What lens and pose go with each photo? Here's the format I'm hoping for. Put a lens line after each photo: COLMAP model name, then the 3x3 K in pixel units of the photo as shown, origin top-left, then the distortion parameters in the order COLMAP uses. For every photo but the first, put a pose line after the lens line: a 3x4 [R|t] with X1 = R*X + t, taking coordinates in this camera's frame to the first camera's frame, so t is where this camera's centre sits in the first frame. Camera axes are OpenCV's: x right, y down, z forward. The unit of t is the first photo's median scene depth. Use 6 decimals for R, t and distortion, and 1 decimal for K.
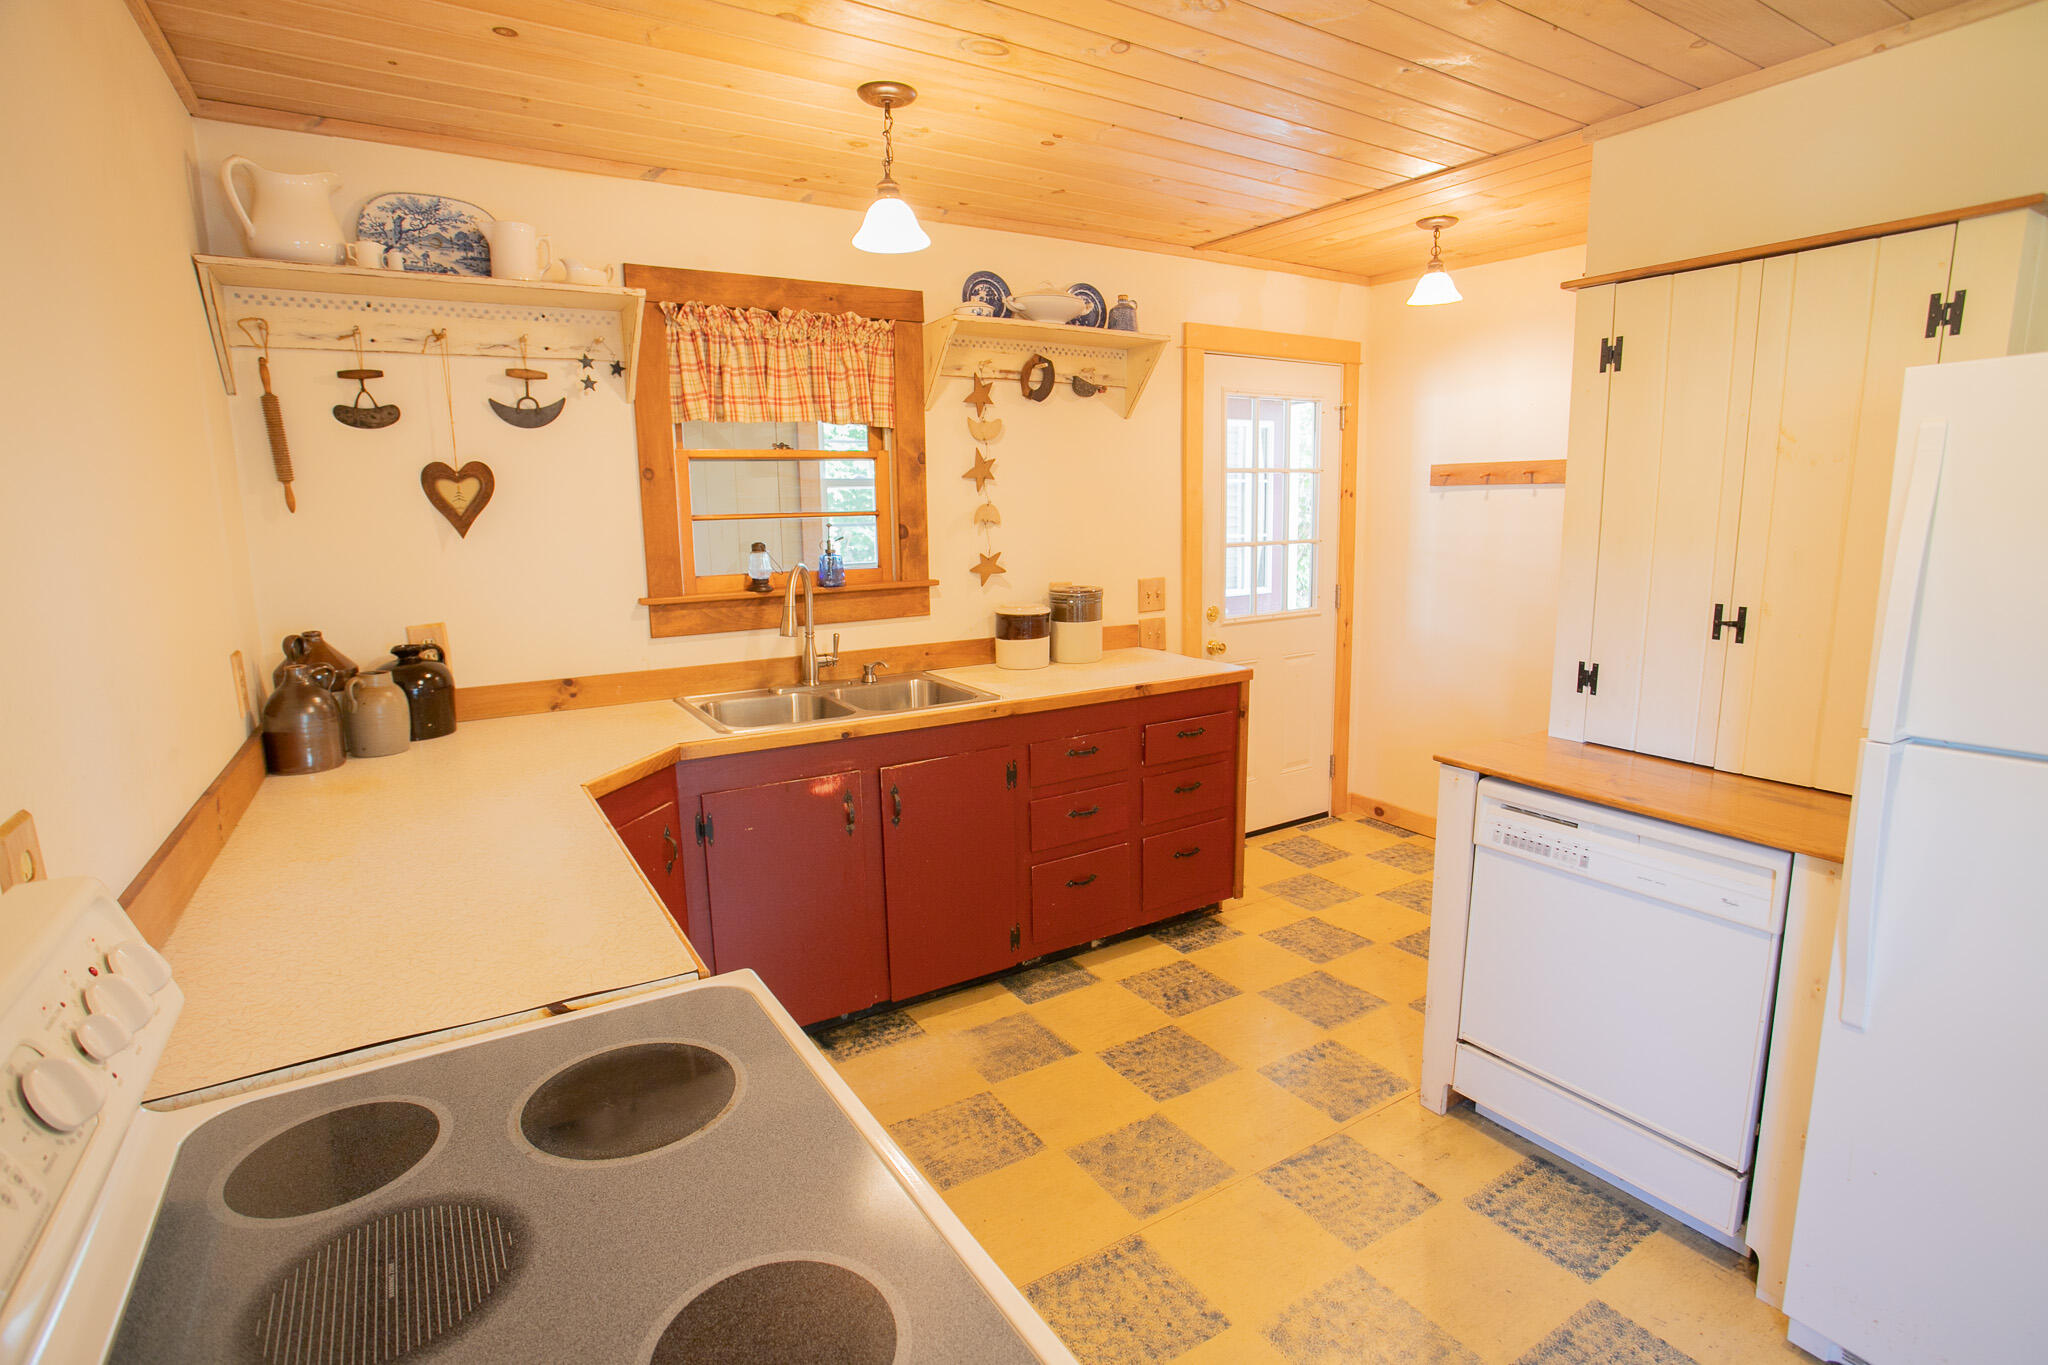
lens RADIAL K [[982.5, 0, 1026.4], [0, 982.5, 683.7], [0, 0, 1]] dist [-0.035103, 0.011708]
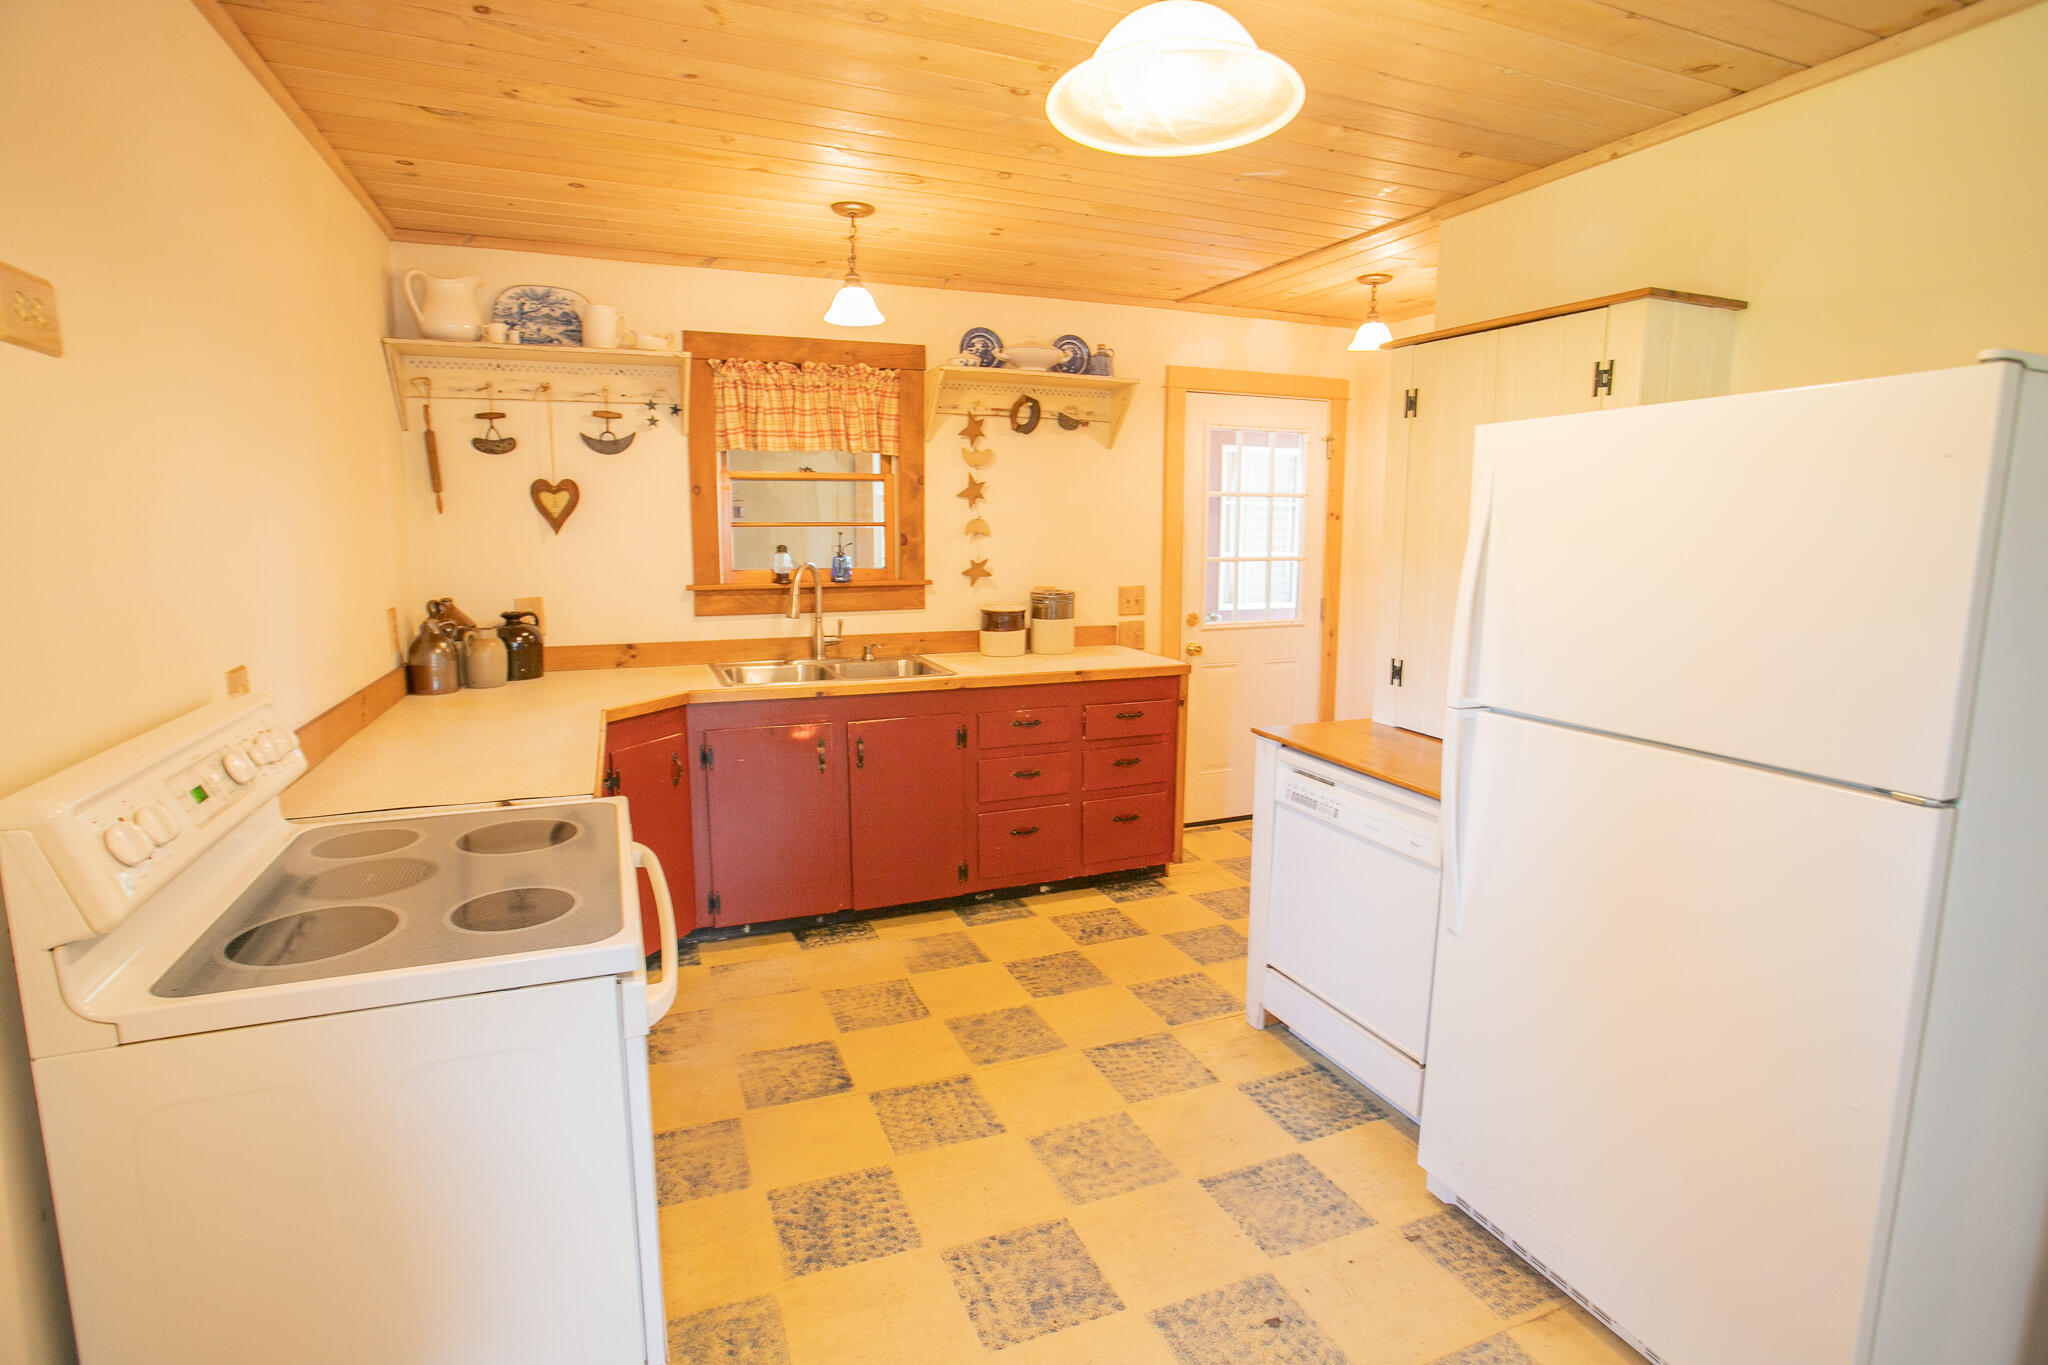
lens RADIAL K [[982.5, 0, 1025.9], [0, 982.5, 683.4], [0, 0, 1]] dist [-0.035103, 0.011708]
pose [[0.985731, 0.047428, -0.161507, 0.297424], [-0.050028, 0.998675, -0.012065, 0.041078], [0.160721, 0.019973, 0.986798, -0.235328]]
